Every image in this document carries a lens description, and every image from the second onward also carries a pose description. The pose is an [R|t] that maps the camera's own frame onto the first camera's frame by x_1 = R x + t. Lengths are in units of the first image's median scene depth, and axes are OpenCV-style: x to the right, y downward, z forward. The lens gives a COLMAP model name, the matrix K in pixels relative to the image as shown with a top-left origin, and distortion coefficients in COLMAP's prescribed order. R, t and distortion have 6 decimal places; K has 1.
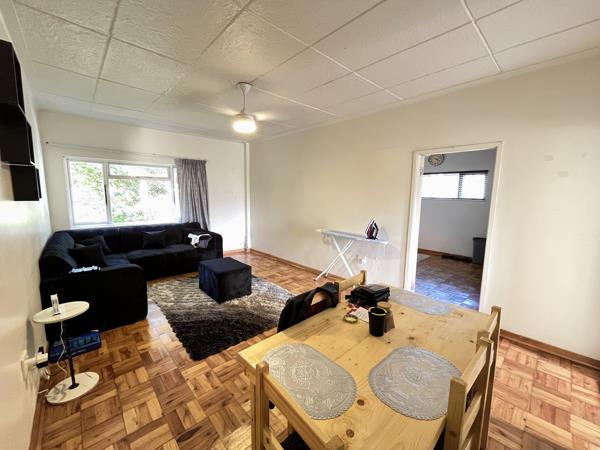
lens RADIAL K [[246.3, 0, 298.8], [0, 246.3, 224.1], [0, 0, 1]] dist [-0.001883, -0.000199]
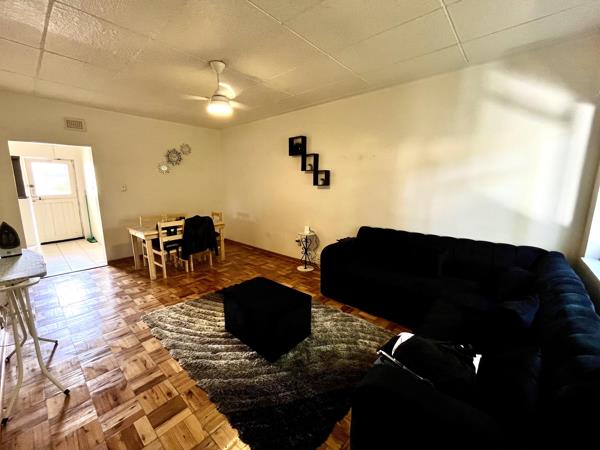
lens RADIAL K [[246.3, 0, 298.8], [0, 246.3, 224.1], [0, 0, 1]] dist [-0.001883, -0.000199]
pose [[-0.995029, 0.000782, -0.099587, -0.270837], [-0.028539, 0.955792, 0.292657, -0.166489], [0.095414, 0.294044, -0.951018, 1.307520]]
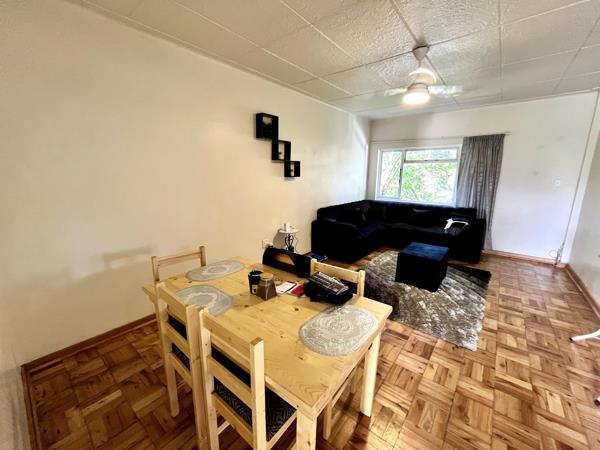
lens RADIAL K [[246.3, 0, 298.8], [0, 246.3, 224.1], [0, 0, 1]] dist [-0.001883, -0.000199]
pose [[0.136957, 0.189622, -0.972258, 0.439237], [-0.130456, 0.976411, 0.172055, -0.028307], [0.981949, 0.103273, 0.158463, 0.306976]]
